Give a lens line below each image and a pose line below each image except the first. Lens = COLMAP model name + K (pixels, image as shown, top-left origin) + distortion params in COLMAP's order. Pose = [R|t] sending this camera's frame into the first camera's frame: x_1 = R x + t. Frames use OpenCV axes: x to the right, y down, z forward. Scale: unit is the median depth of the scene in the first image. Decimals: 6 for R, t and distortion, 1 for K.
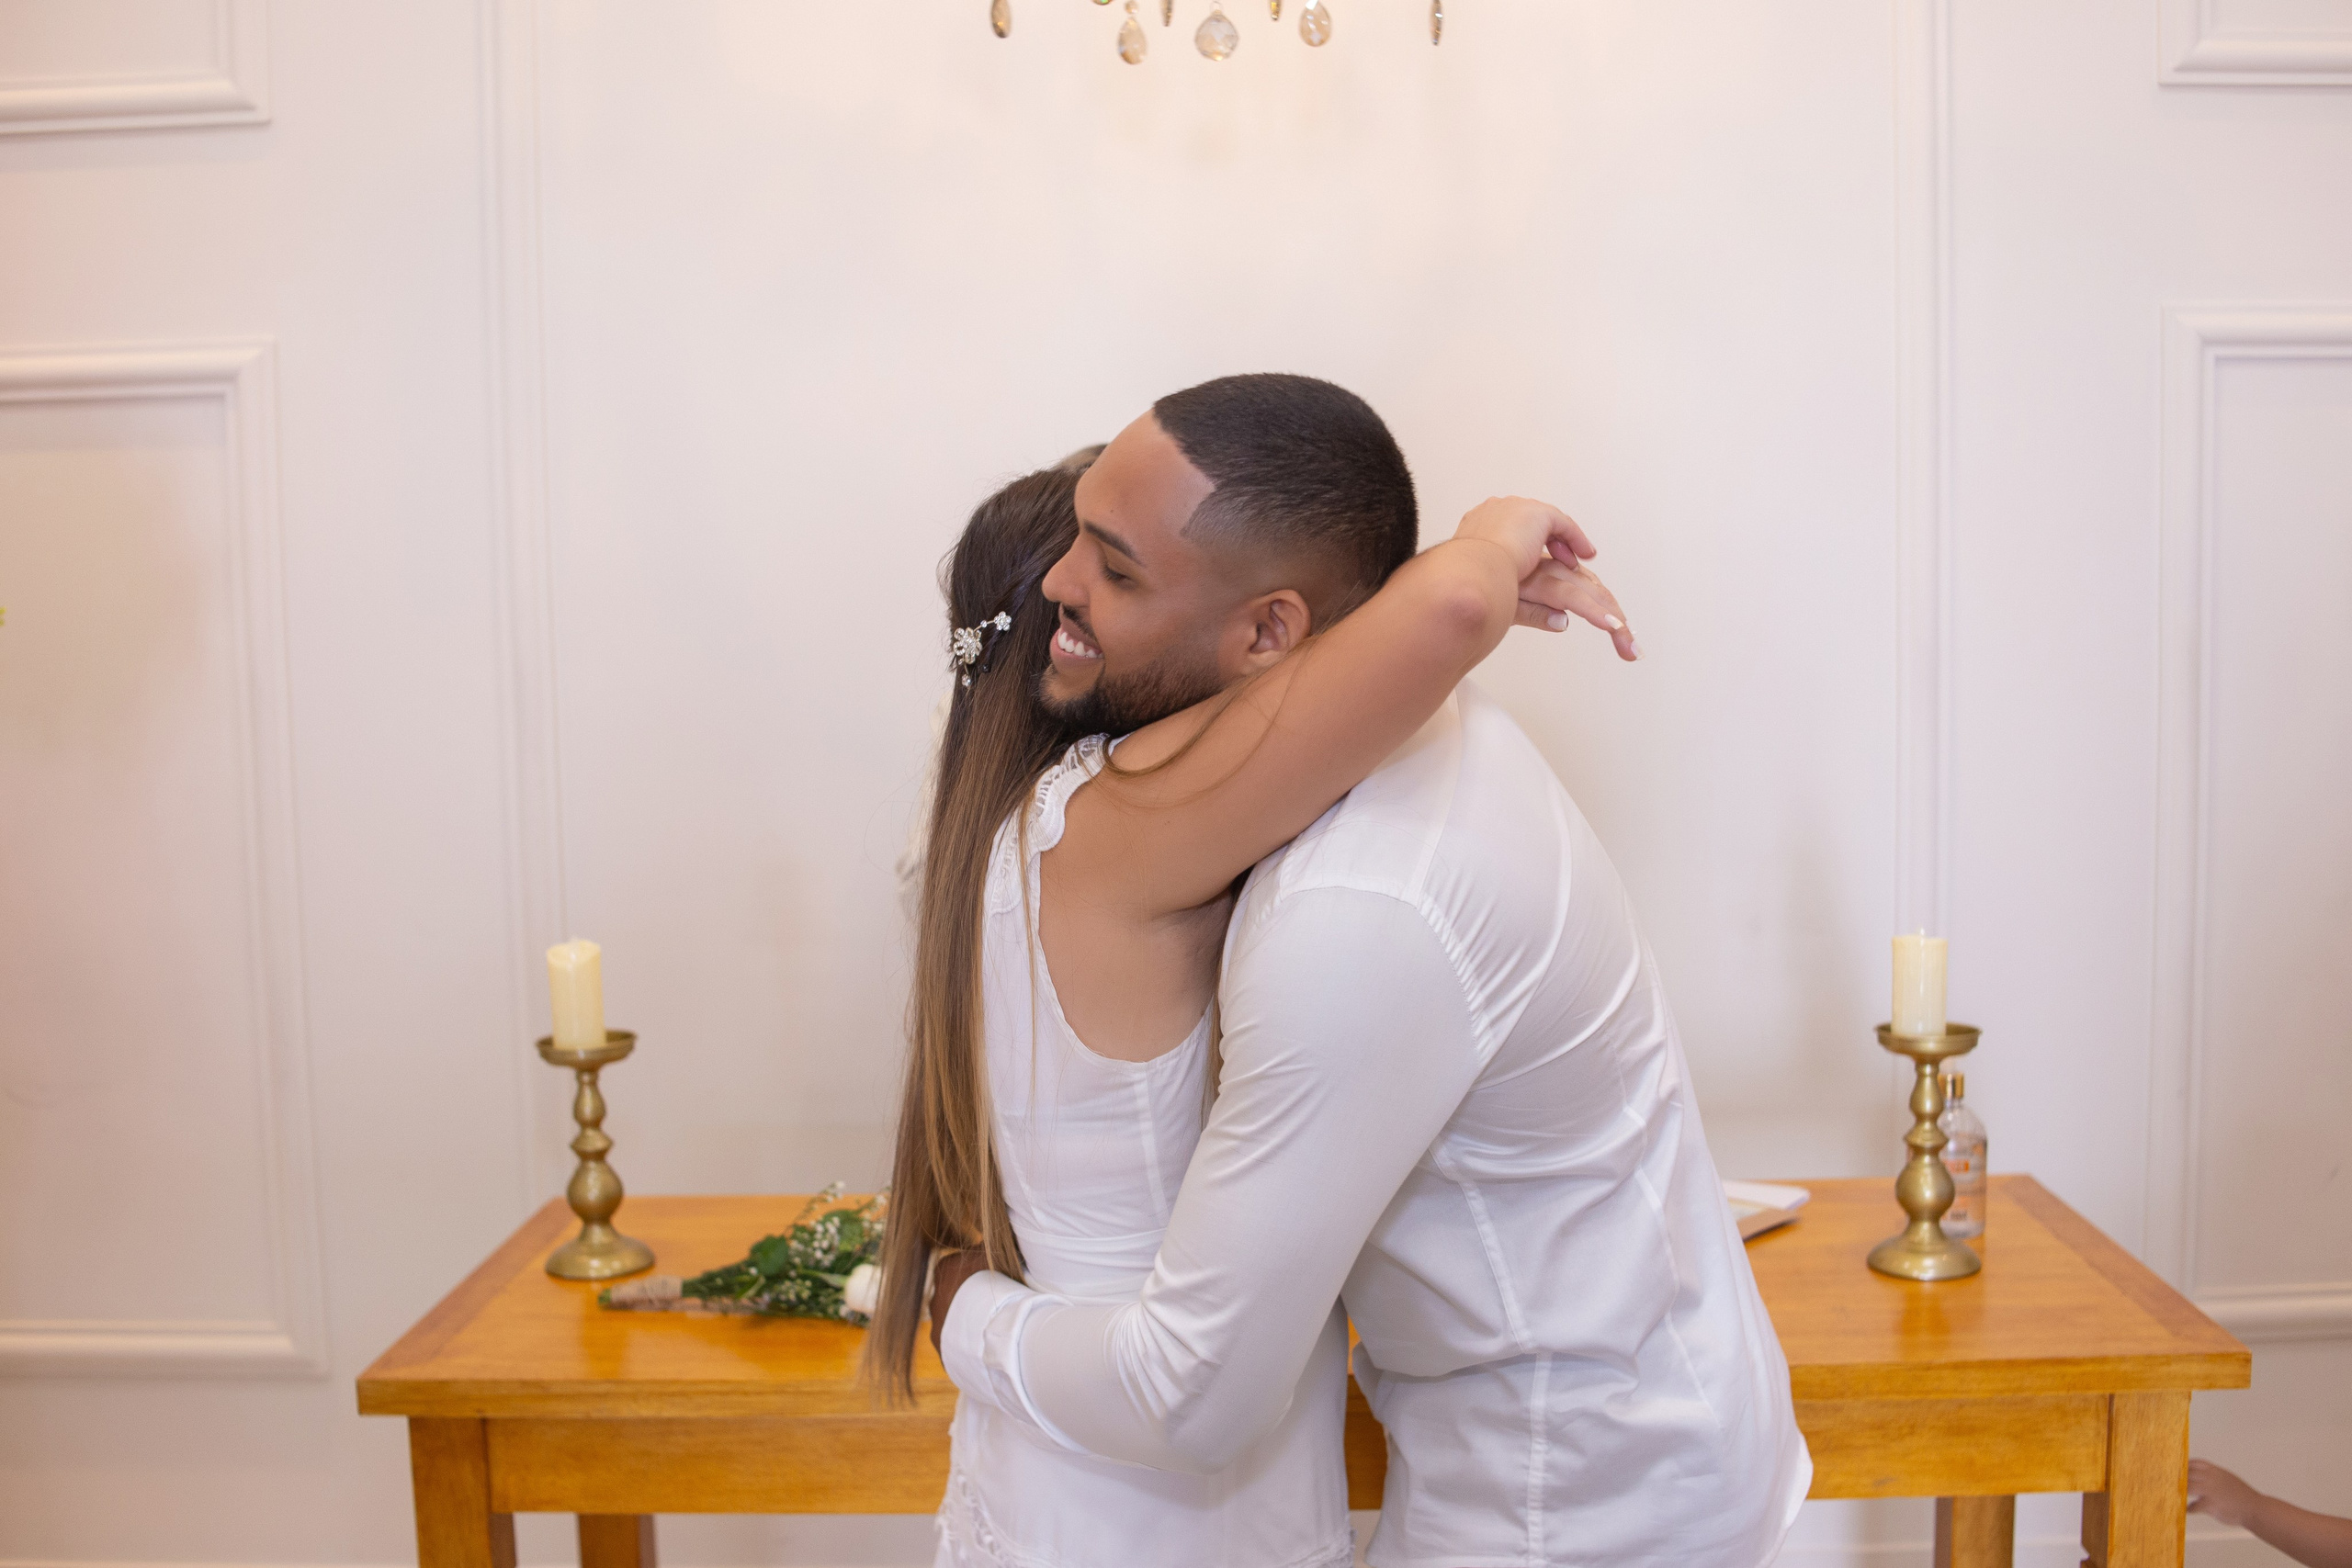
lens RADIAL K [[2450.0, 0, 1270.0], [0, 2450.0, 825.3], [0, 0, 1]] dist [-0.118429, 0.030206]
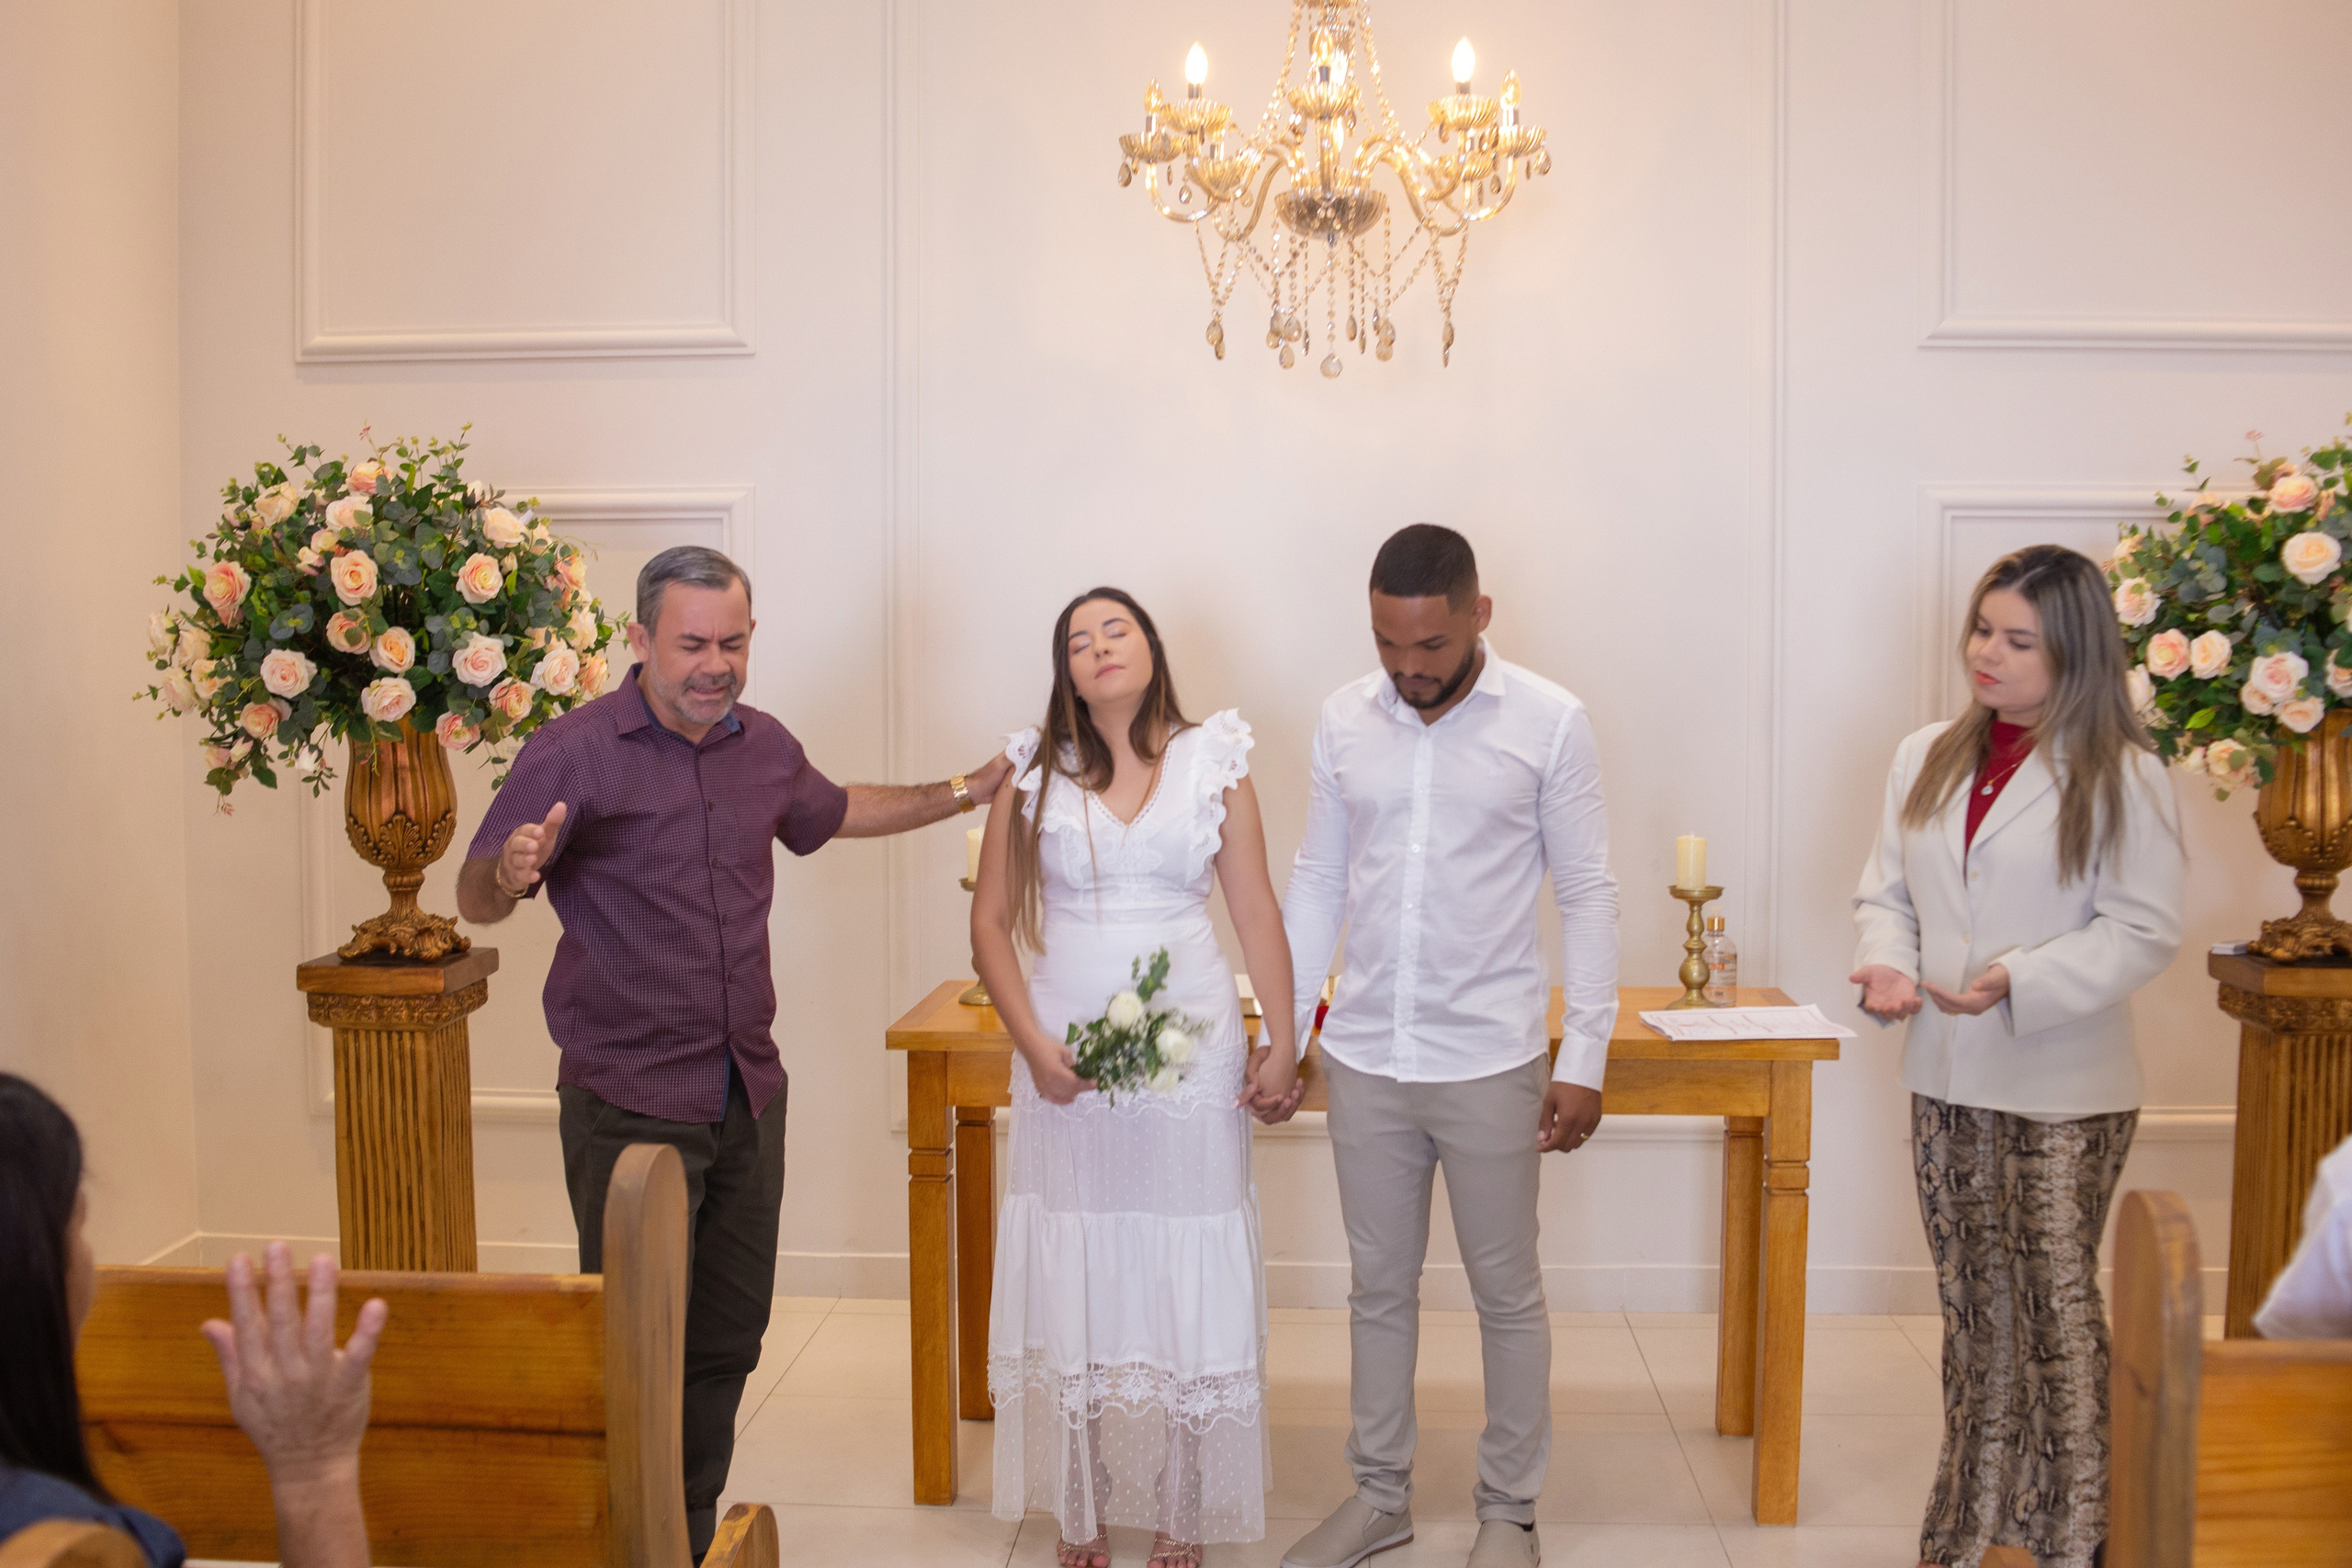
lens RADIAL K [[2450.0, 0, 1270.0], [0, 2450.0, 825.3], [0, 0, 1]] dist [-0.118429, 0.030206]
pose [[0.998862, 0.021928, -0.042349, 0.019309], [-0.023187, 0.999297, -0.029472, 0.101457], [0.041673, 0.030420, 0.998668, -0.928098]]
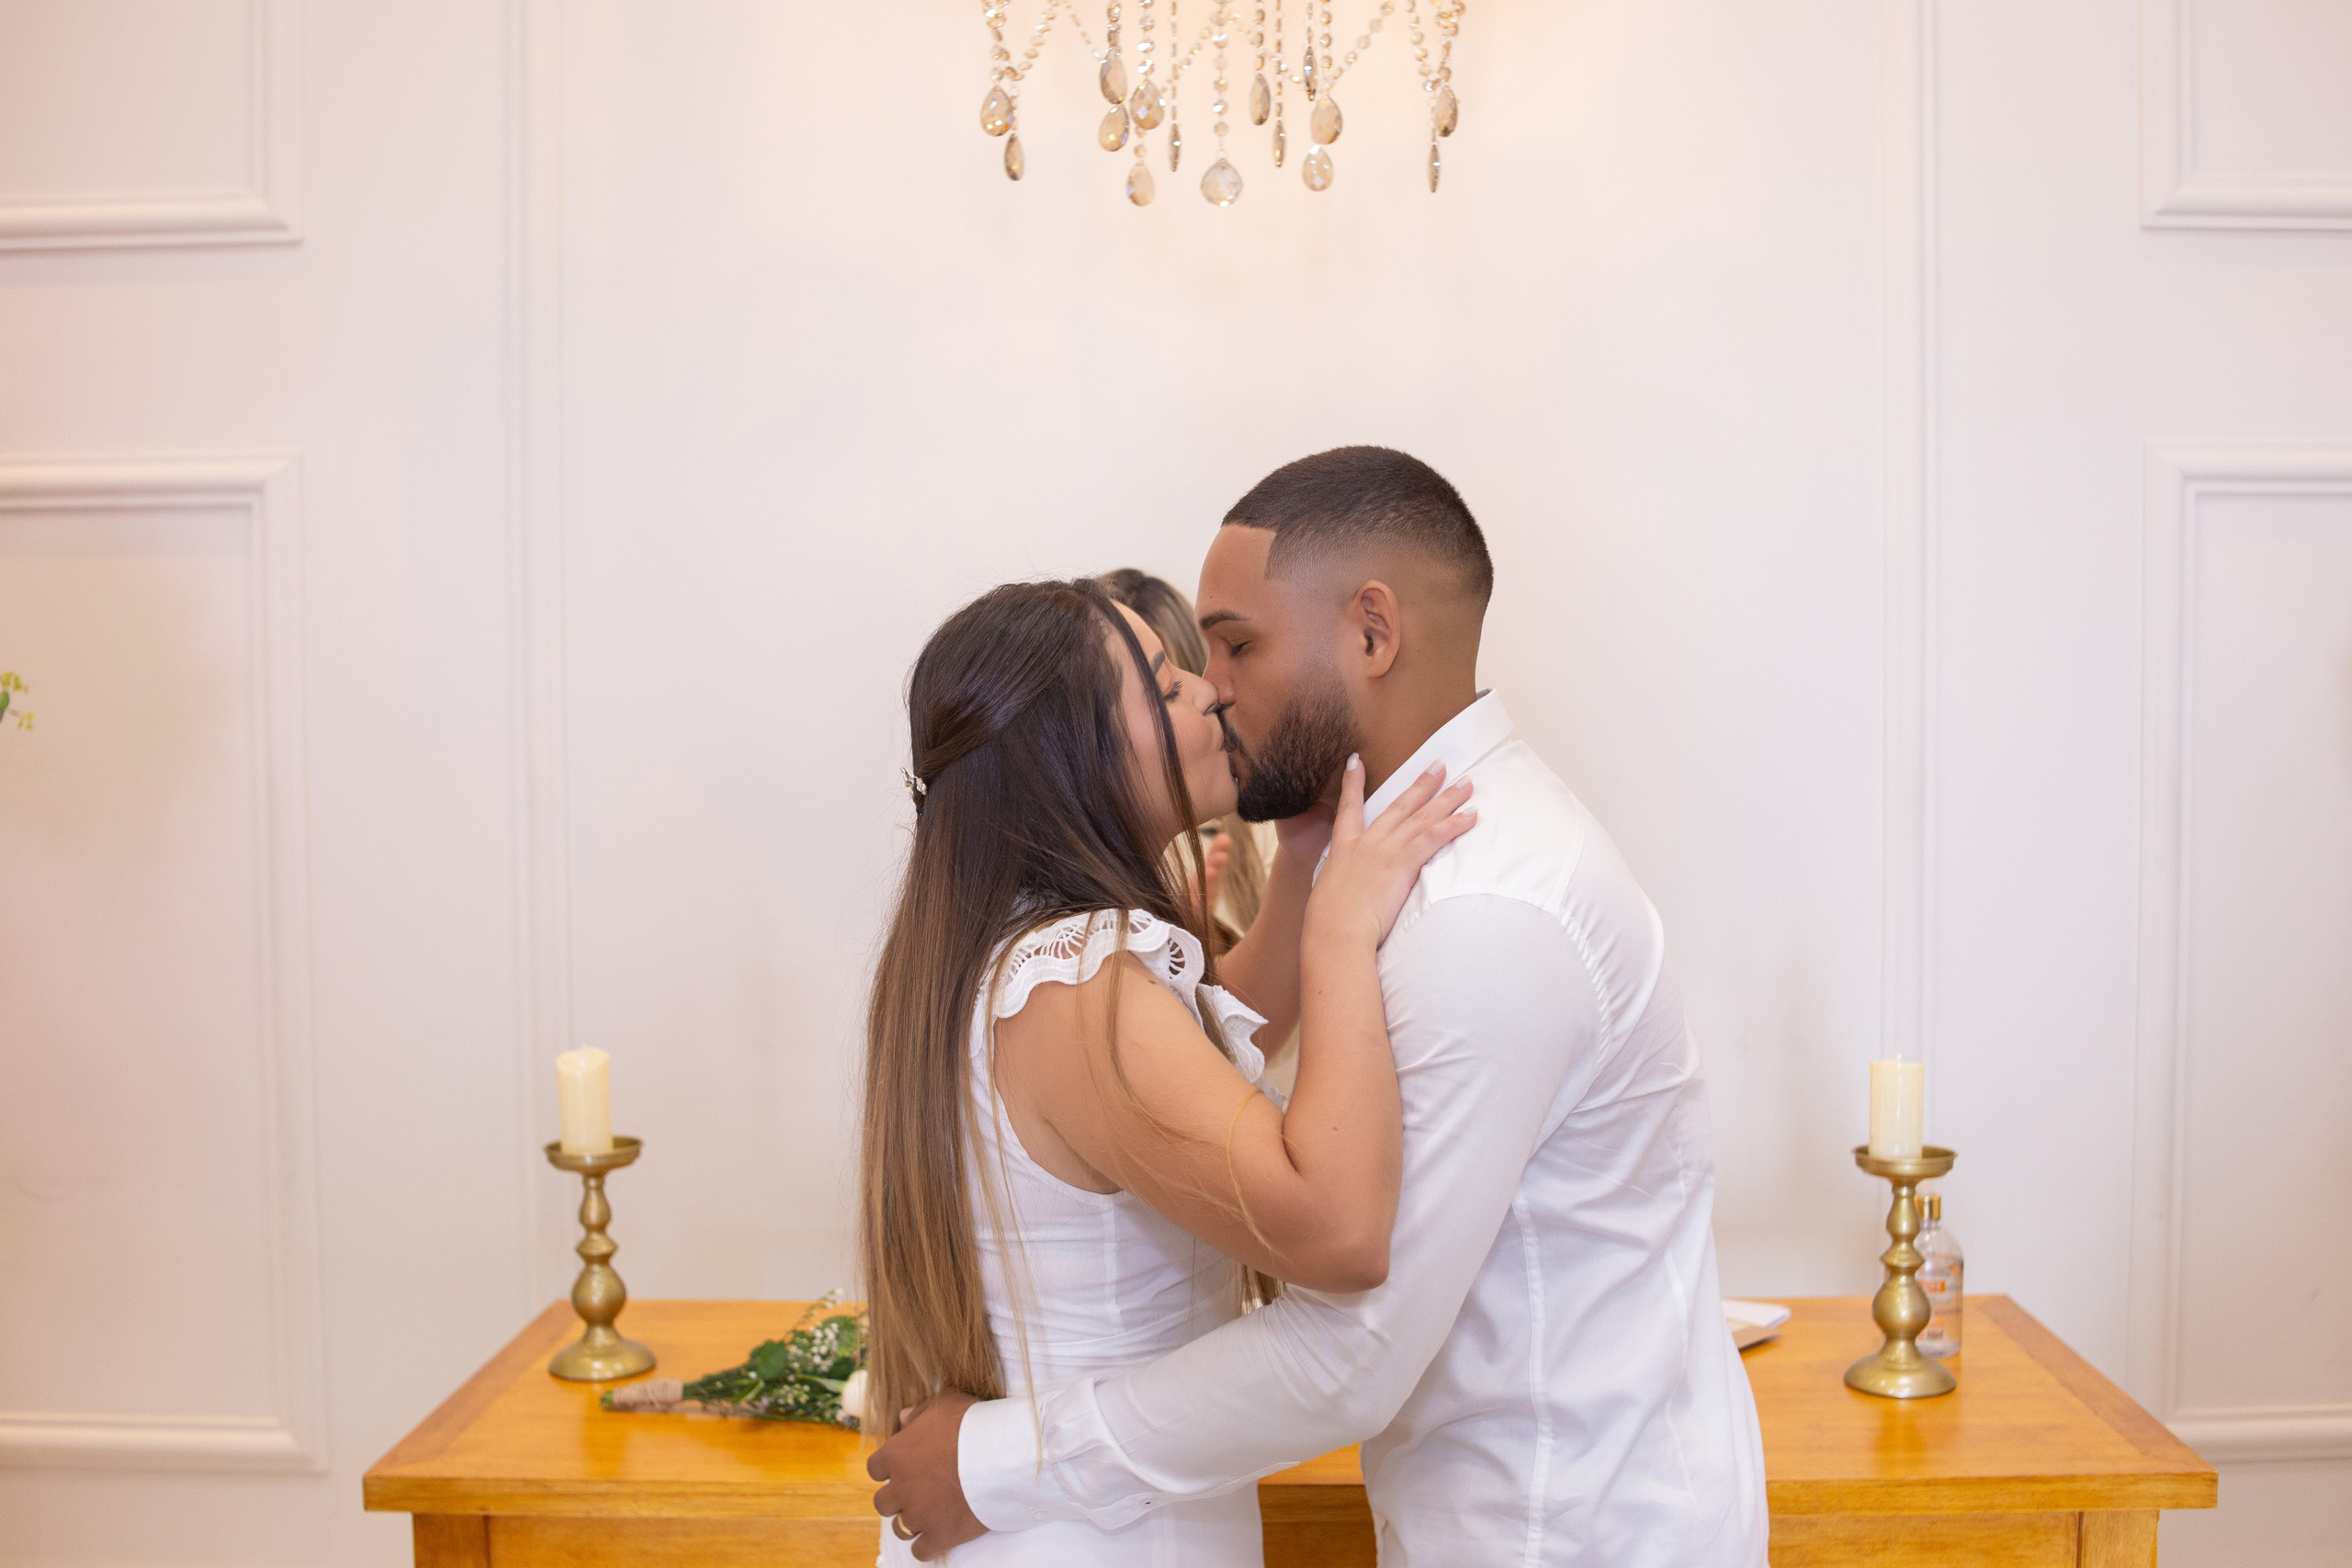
lens RADIAL K [[2450.0, 0, 1270.0], [0, 2450.0, 825.3], [0, 0, 1]] dist [-0.118429, 0.030206]
pose [[0.999924, 0.012306, -0.001062, 0.003028], [-0.012340, 0.998970, -0.043659, -0.005593], [0.000523, 0.043668, 0.999046, -0.028113]]
